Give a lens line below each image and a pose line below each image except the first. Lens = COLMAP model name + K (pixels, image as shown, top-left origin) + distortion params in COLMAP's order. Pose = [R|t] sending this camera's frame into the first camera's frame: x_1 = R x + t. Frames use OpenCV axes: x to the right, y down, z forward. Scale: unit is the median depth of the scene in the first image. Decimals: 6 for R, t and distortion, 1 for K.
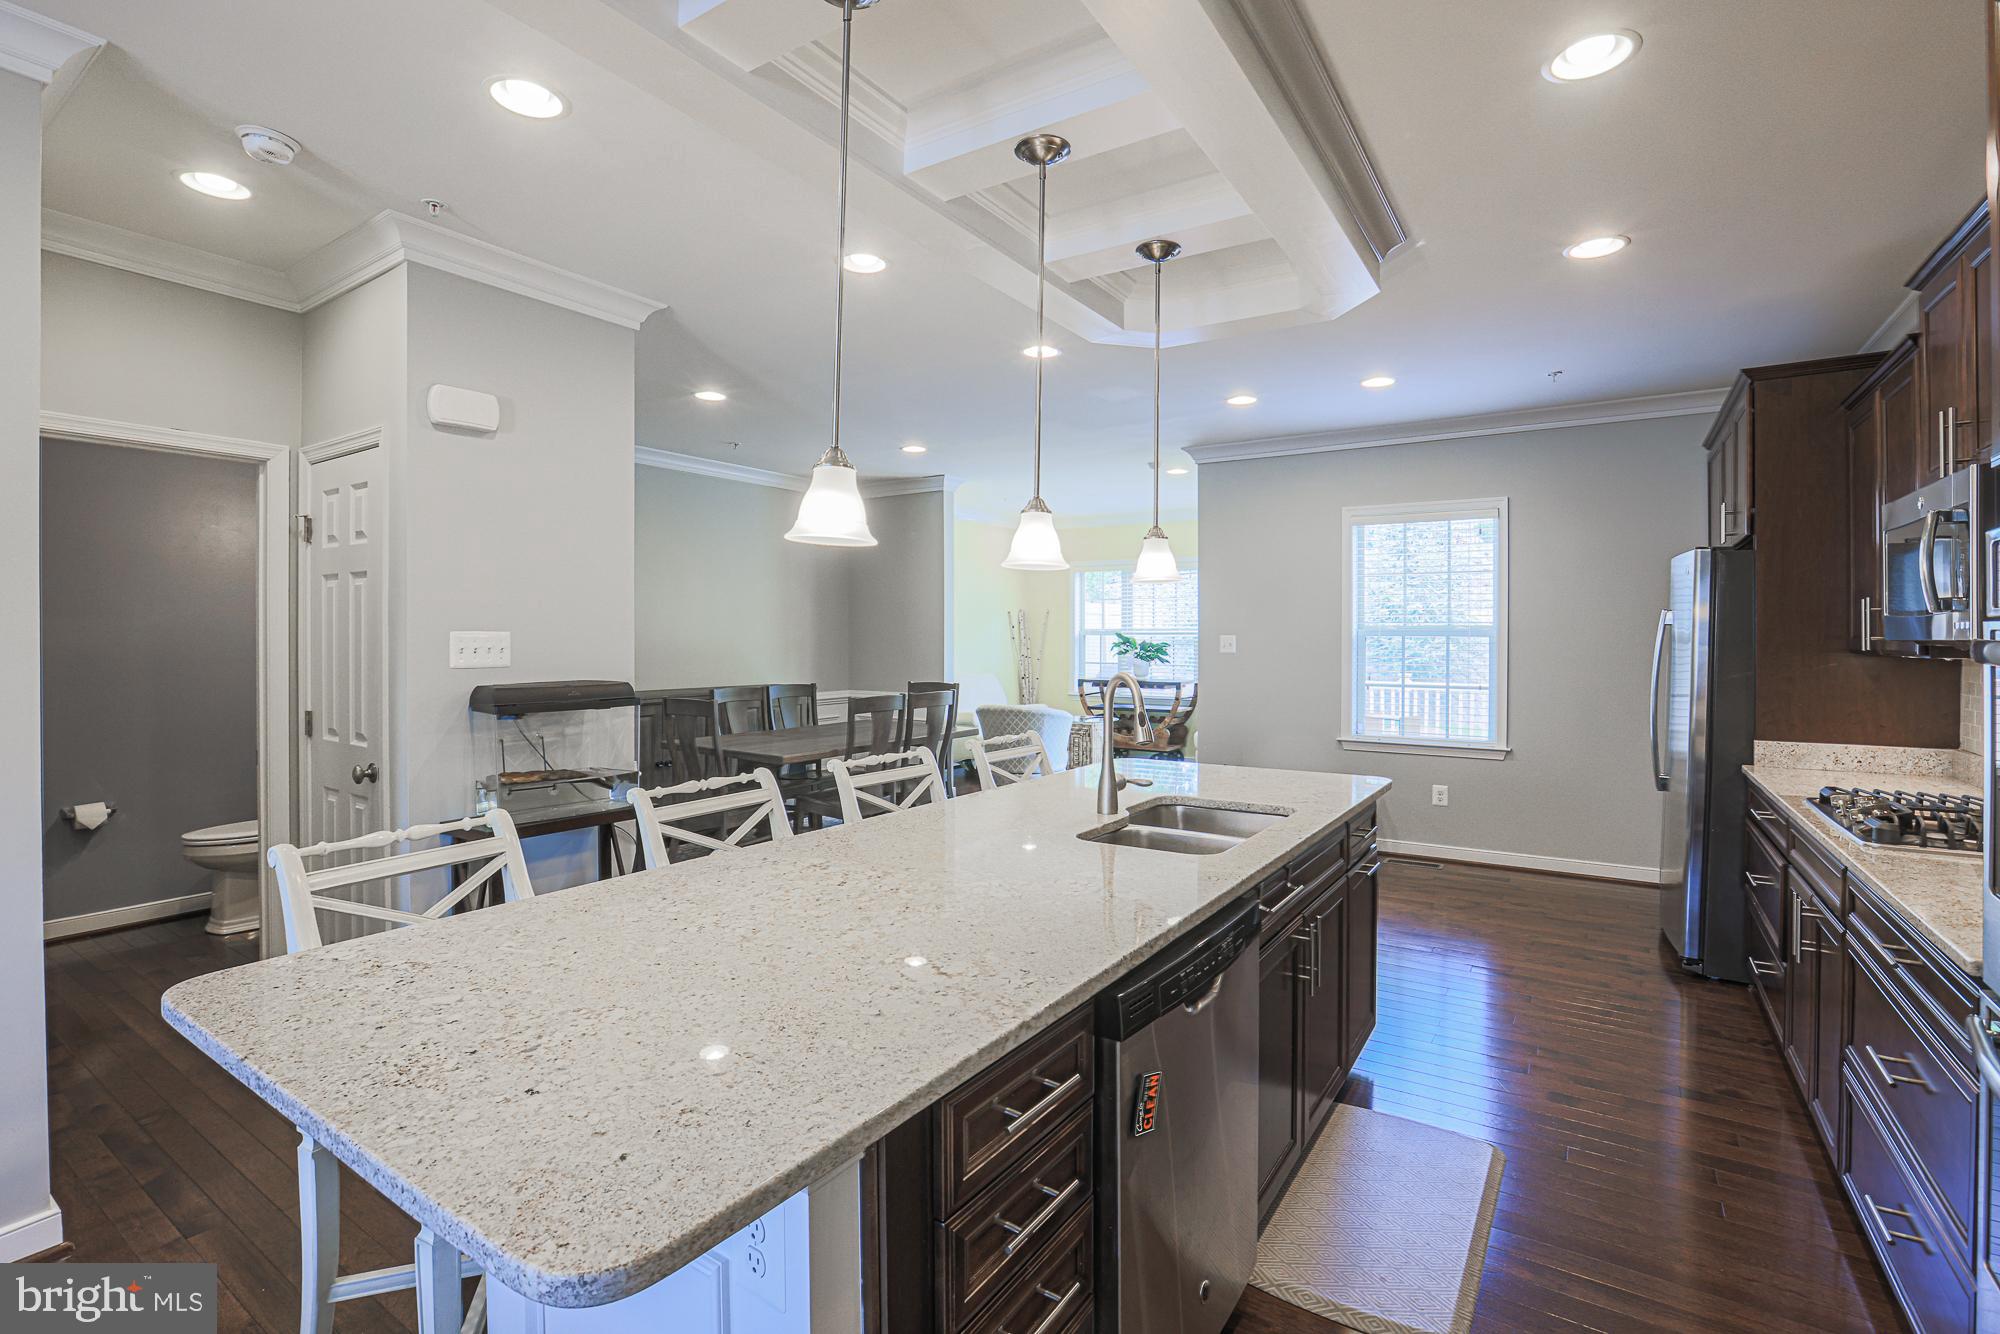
lens RADIAL K [[915.6, 0, 1019.3], [0, 915.6, 639.7], [0, 0, 1]] dist [-0.048107, 0.017435]
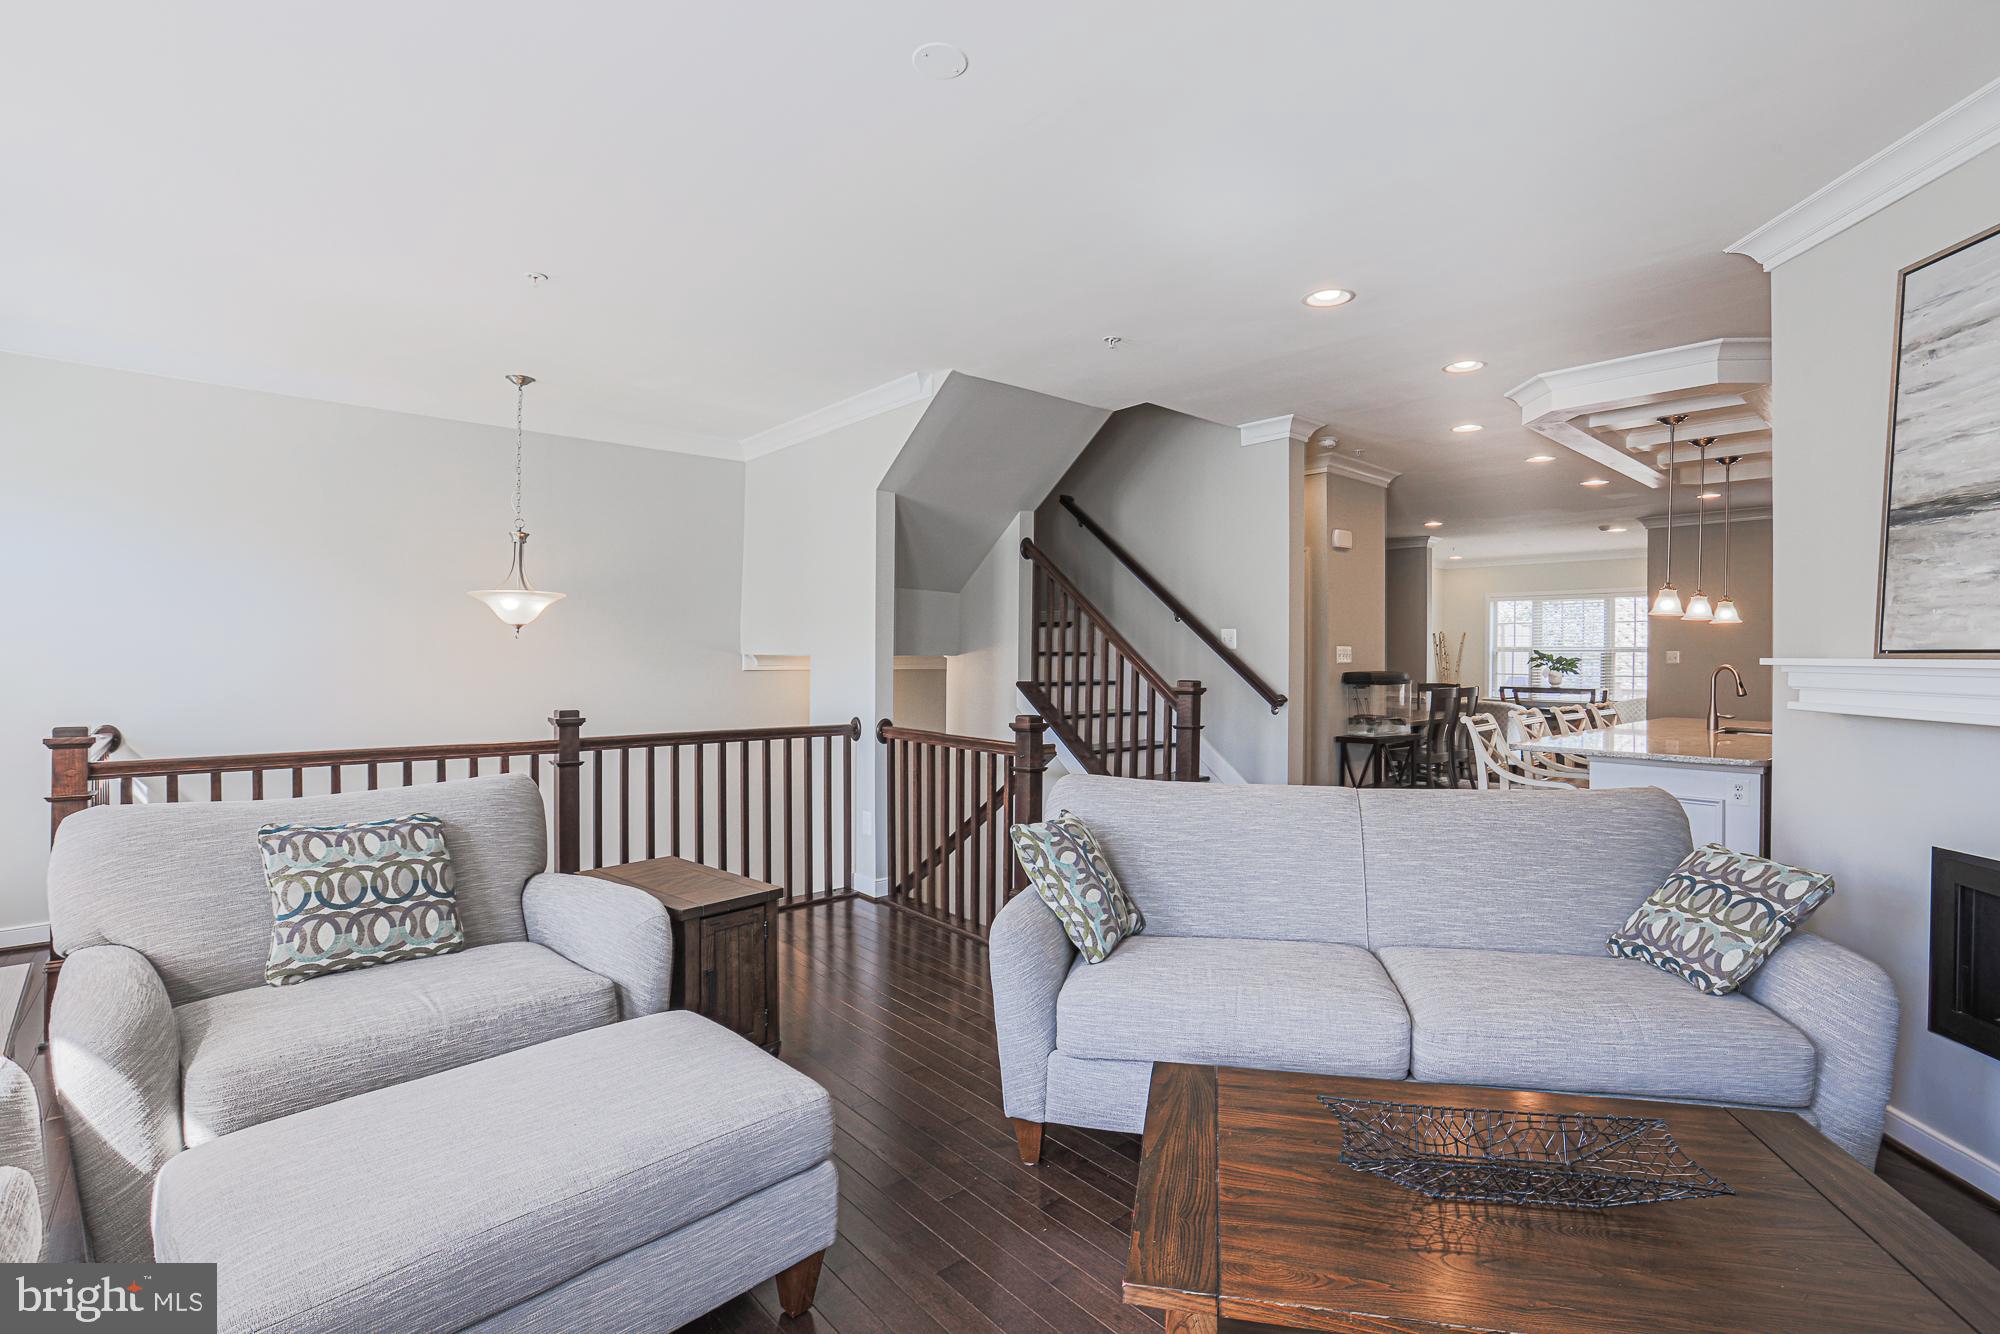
lens RADIAL K [[915.6, 0, 991.8], [0, 915.6, 657.2], [0, 0, 1]] dist [-0.048107, 0.017435]
pose [[0.959806, 0.007958, -0.280552, -0.809997], [-0.008416, 0.999964, -0.000428, 0.029718], [0.280539, 0.002772, 0.959839, -1.278622]]
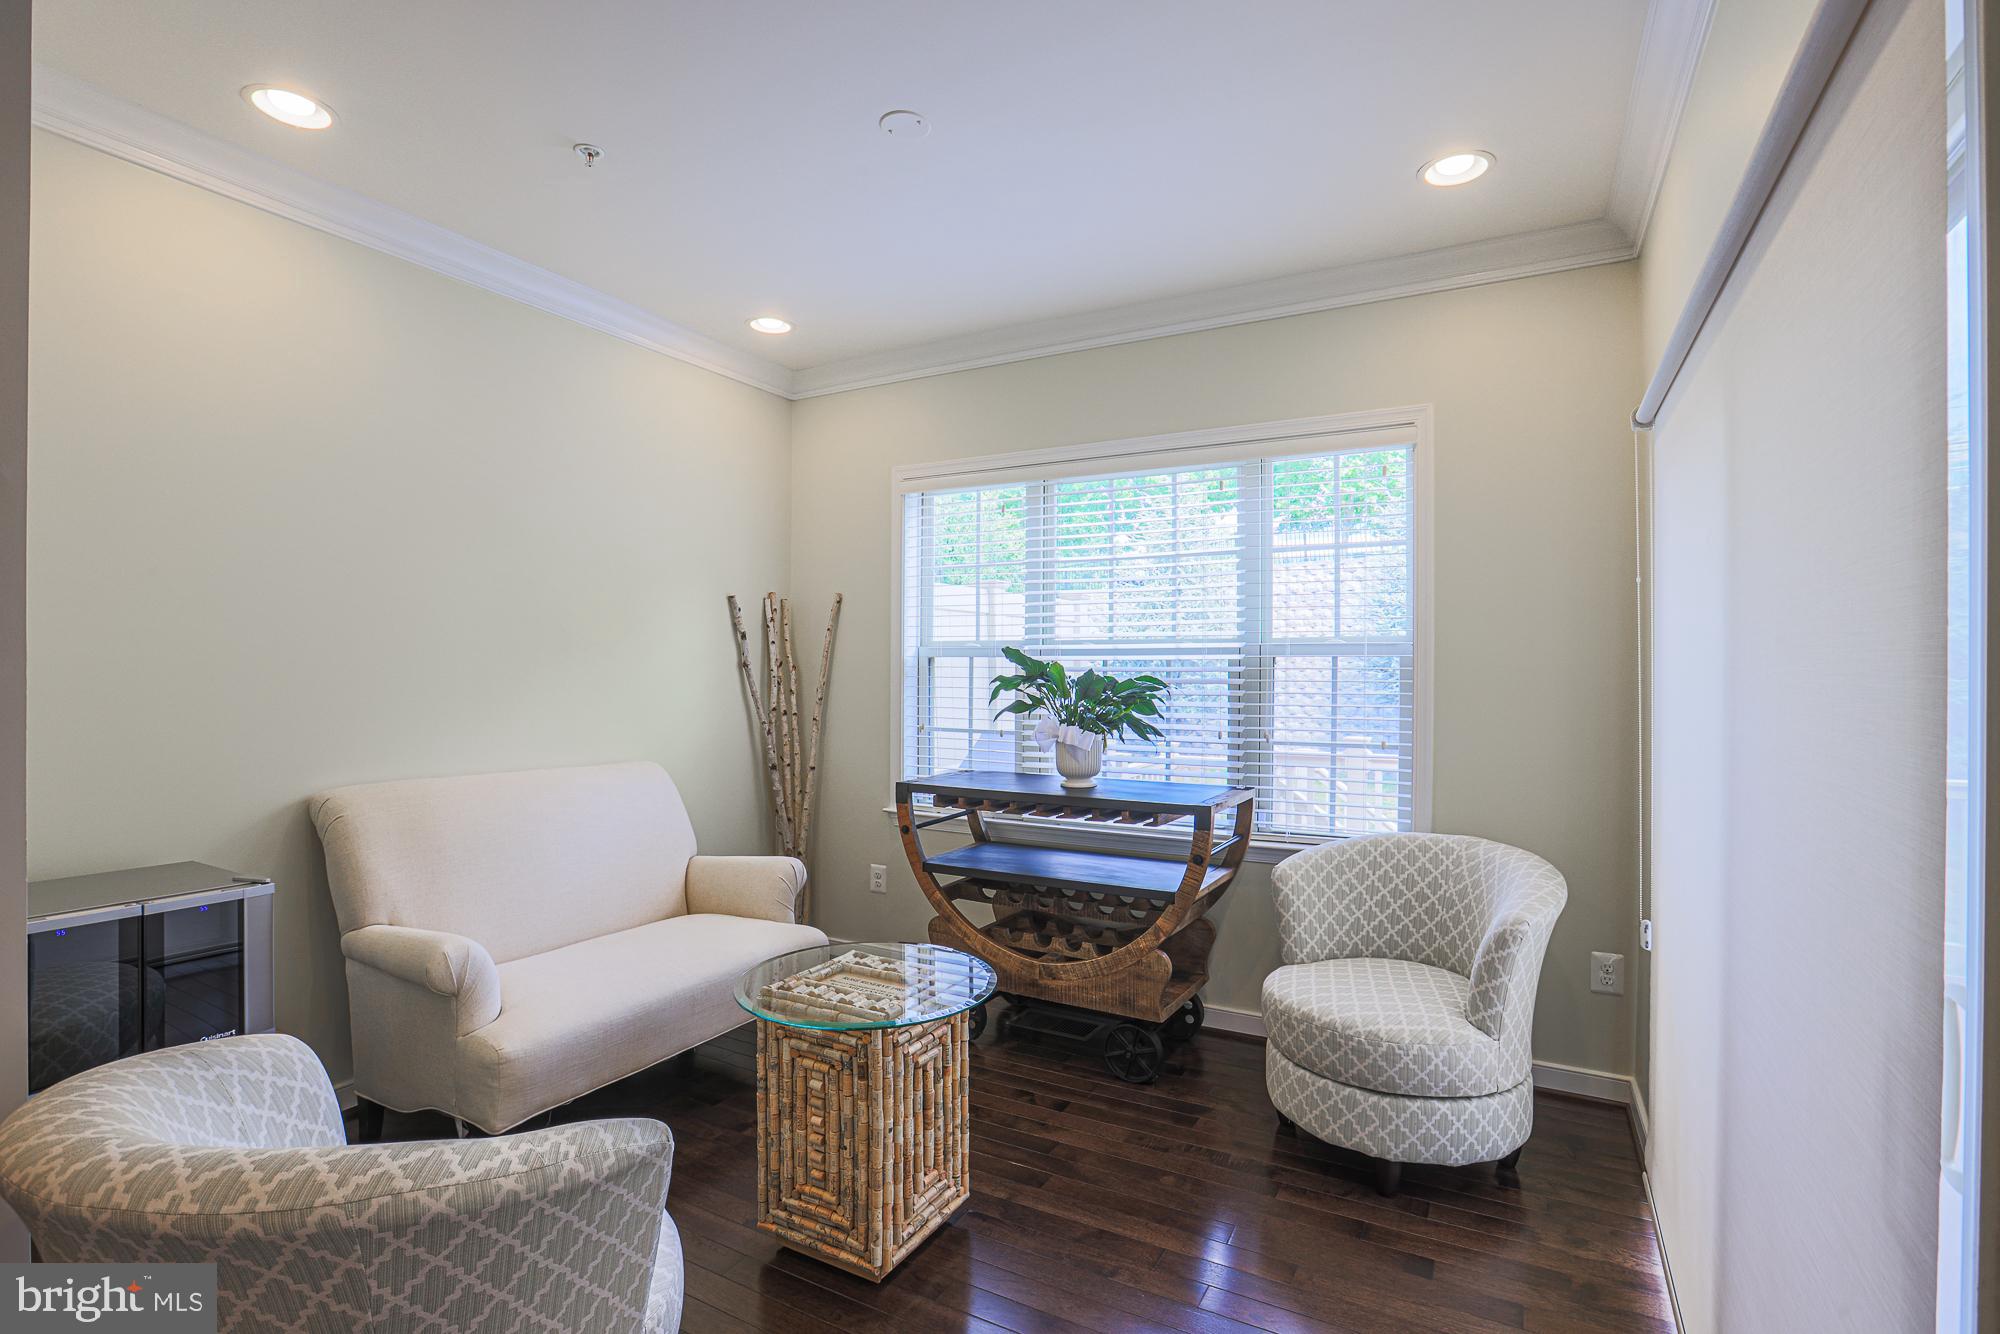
lens RADIAL K [[915.6, 0, 1002.7], [0, 915.6, 670.6], [0, 0, 1]] dist [-0.048107, 0.017435]
pose [[0.997591, 0.008336, 0.068869, 0.246845], [-0.007397, 0.999876, -0.013883, 0.017402], [-0.068976, 0.013340, 0.997529, 2.013313]]
